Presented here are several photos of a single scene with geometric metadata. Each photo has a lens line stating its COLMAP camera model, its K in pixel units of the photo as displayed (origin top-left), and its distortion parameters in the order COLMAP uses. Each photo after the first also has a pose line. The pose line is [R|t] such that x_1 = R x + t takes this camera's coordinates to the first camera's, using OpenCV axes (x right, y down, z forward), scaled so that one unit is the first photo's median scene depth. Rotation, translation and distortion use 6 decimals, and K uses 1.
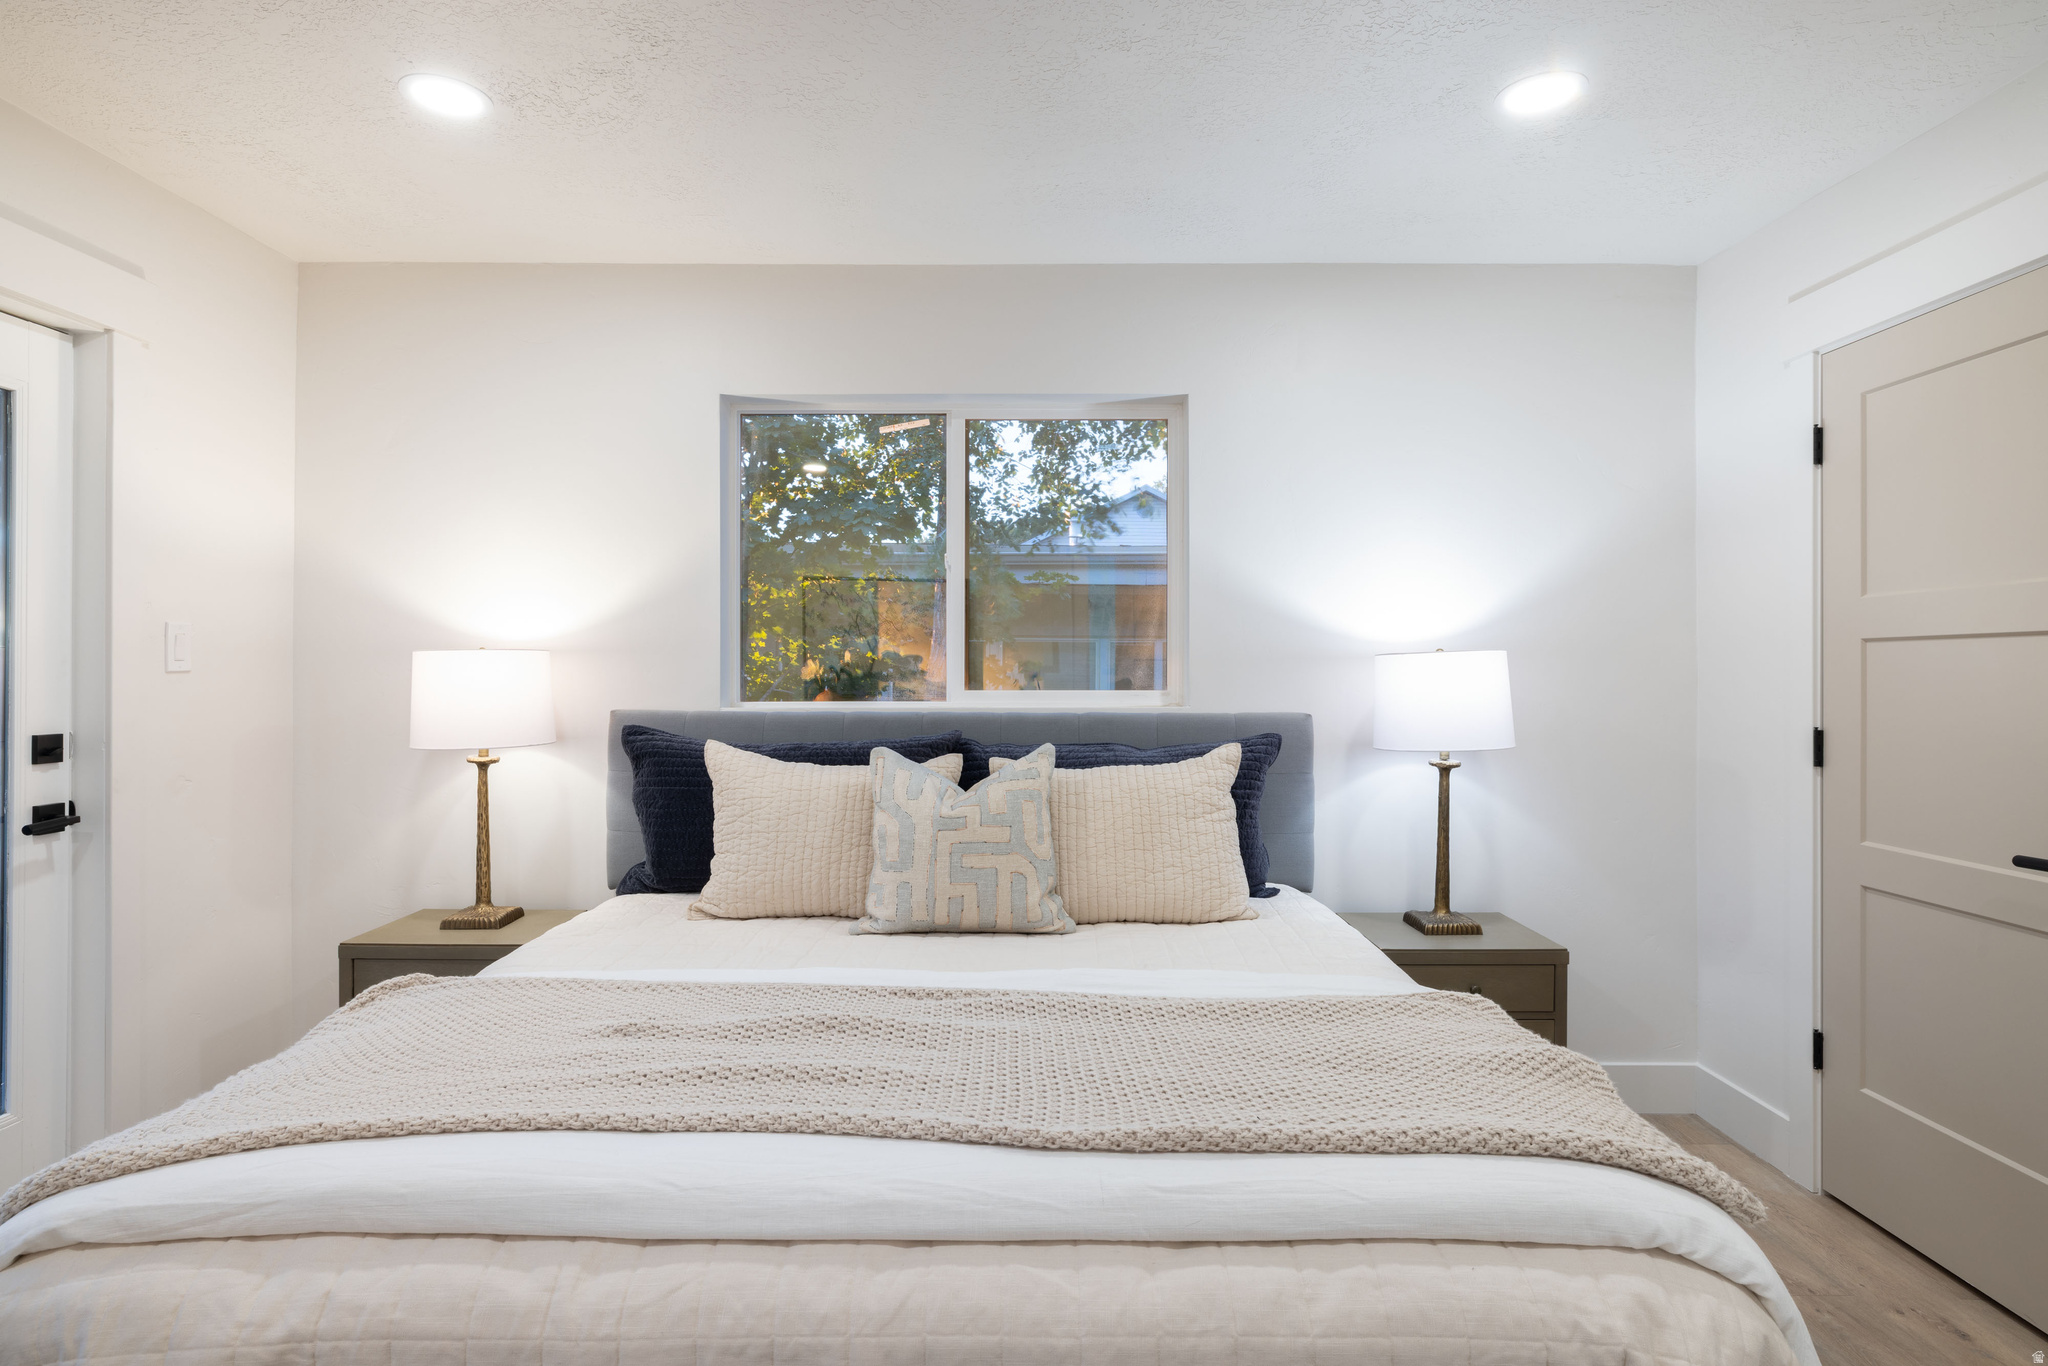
lens RADIAL K [[1075.9, 0, 1024.4], [0, 1075.9, 674.7], [0, 0, 1]] dist [-0.004979, 0.000921]
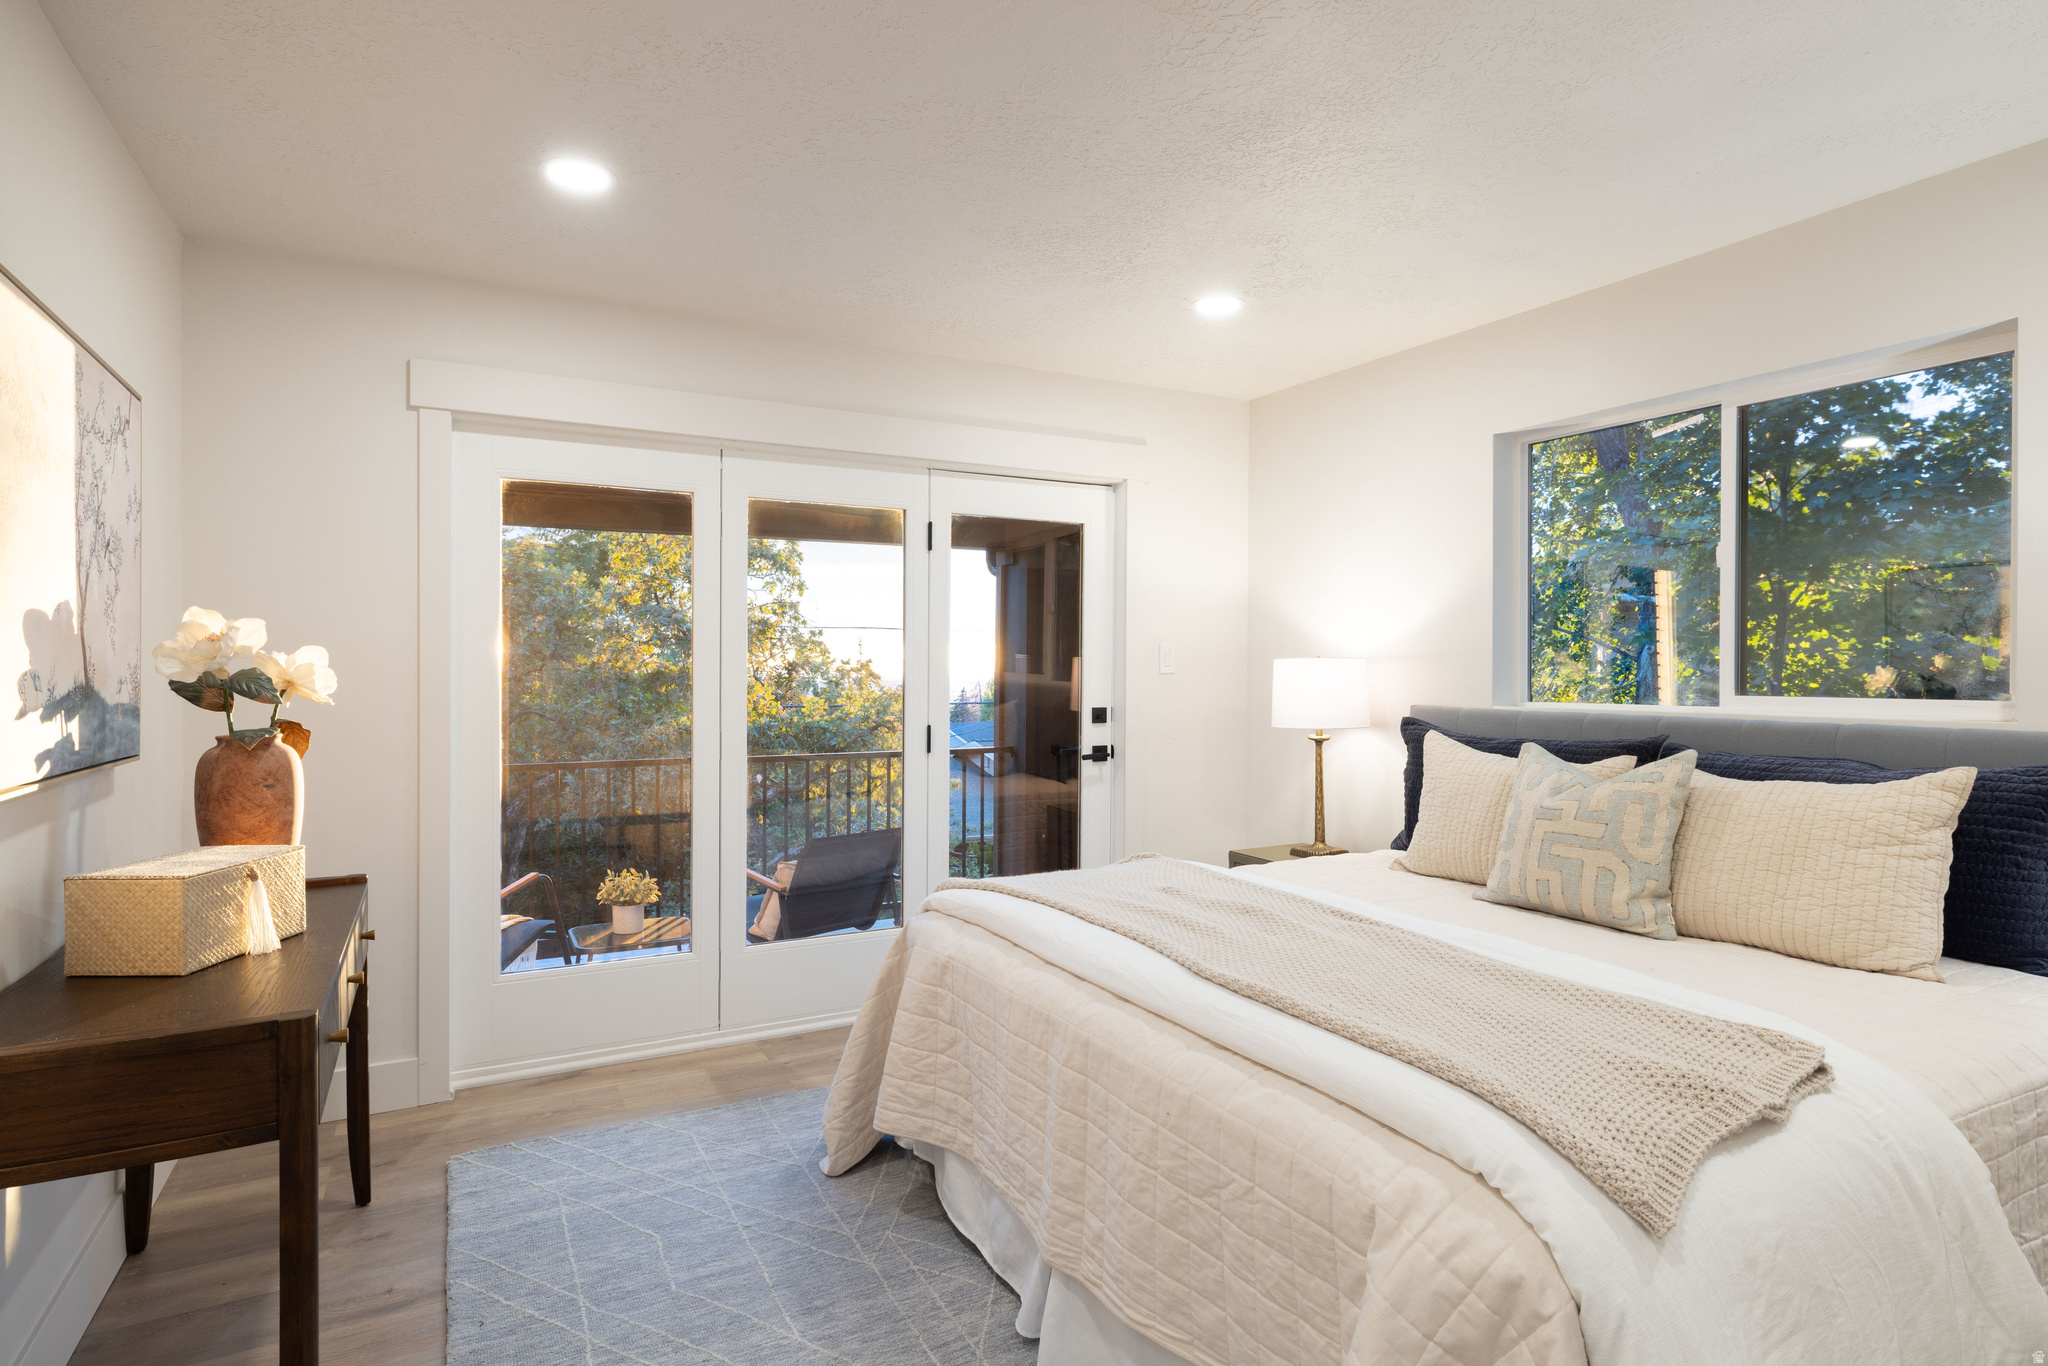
lens RADIAL K [[1075.9, 0, 1024.1], [0, 1075.9, 679.5], [0, 0, 1]] dist [-0.004979, 0.000921]
pose [[0.480193, 0.008491, -0.877122, 0.627588], [-0.006389, 0.999960, 0.006182, -0.002152], [0.877140, 0.002635, 0.480228, 0.004636]]
